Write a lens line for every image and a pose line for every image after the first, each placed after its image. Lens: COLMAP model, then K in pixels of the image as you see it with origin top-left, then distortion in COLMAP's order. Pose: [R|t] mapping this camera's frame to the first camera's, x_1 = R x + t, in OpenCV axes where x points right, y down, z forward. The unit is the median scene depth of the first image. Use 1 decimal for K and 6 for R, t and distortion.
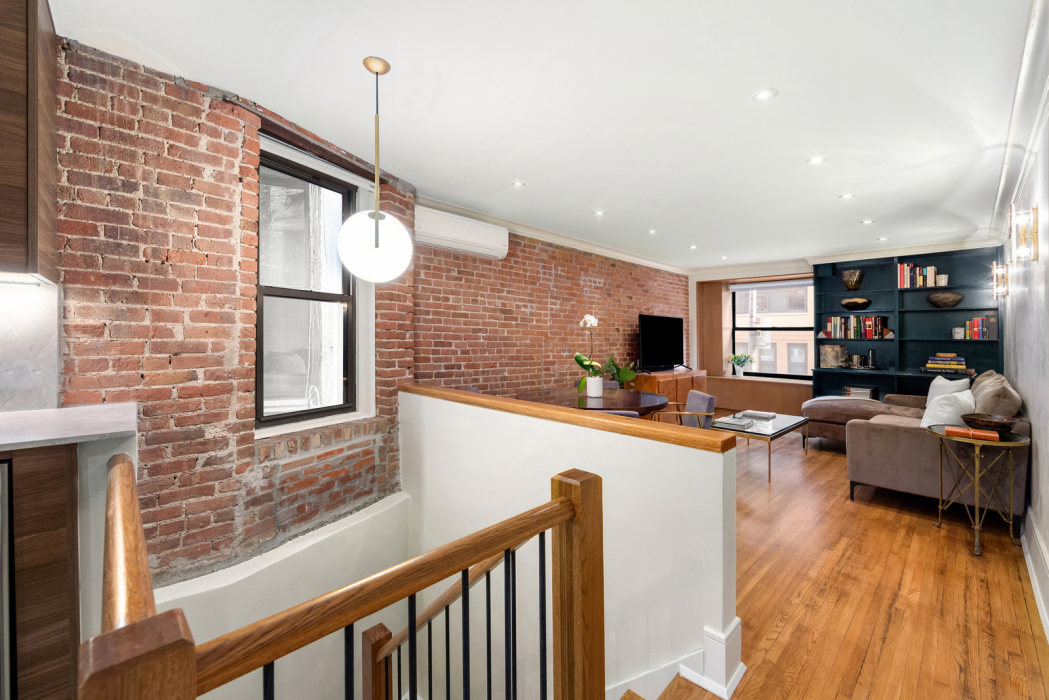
lens RADIAL K [[420.1, 0, 523.4], [0, 420.1, 332.6], [0, 0, 1]] dist [-0.011799, 0.001635]
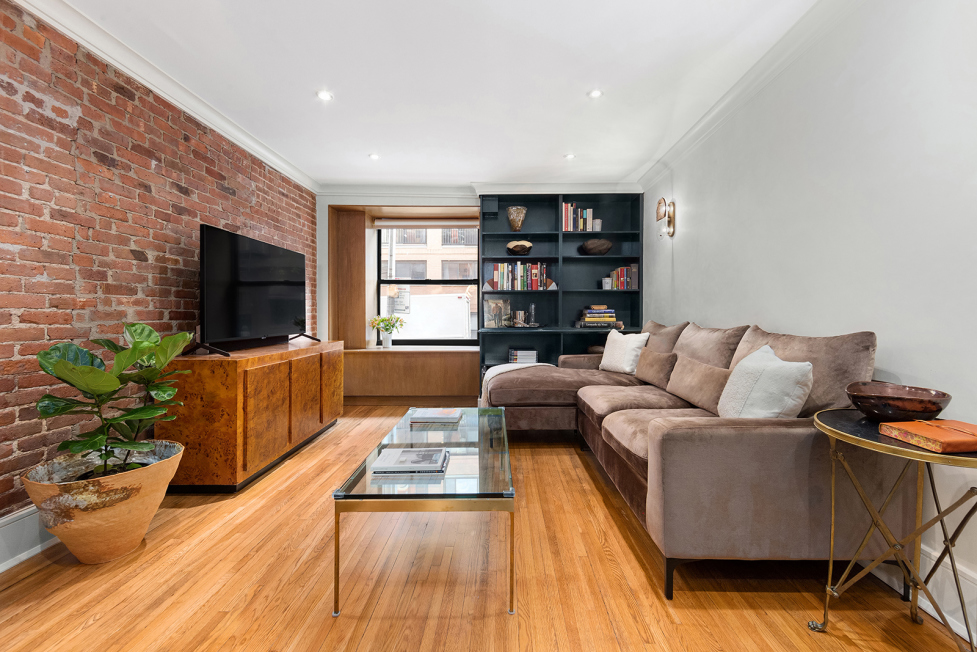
lens RADIAL K [[391.3, 0, 487.0], [0, 391.3, 296.5], [0, 0, 1]] dist [-0.011799, 0.001635]
pose [[0.708975, 0.016037, 0.705051, 0.195426], [0.004947, 0.999604, -0.027711, 0.045384], [-0.705217, 0.023135, 0.708614, 0.481073]]
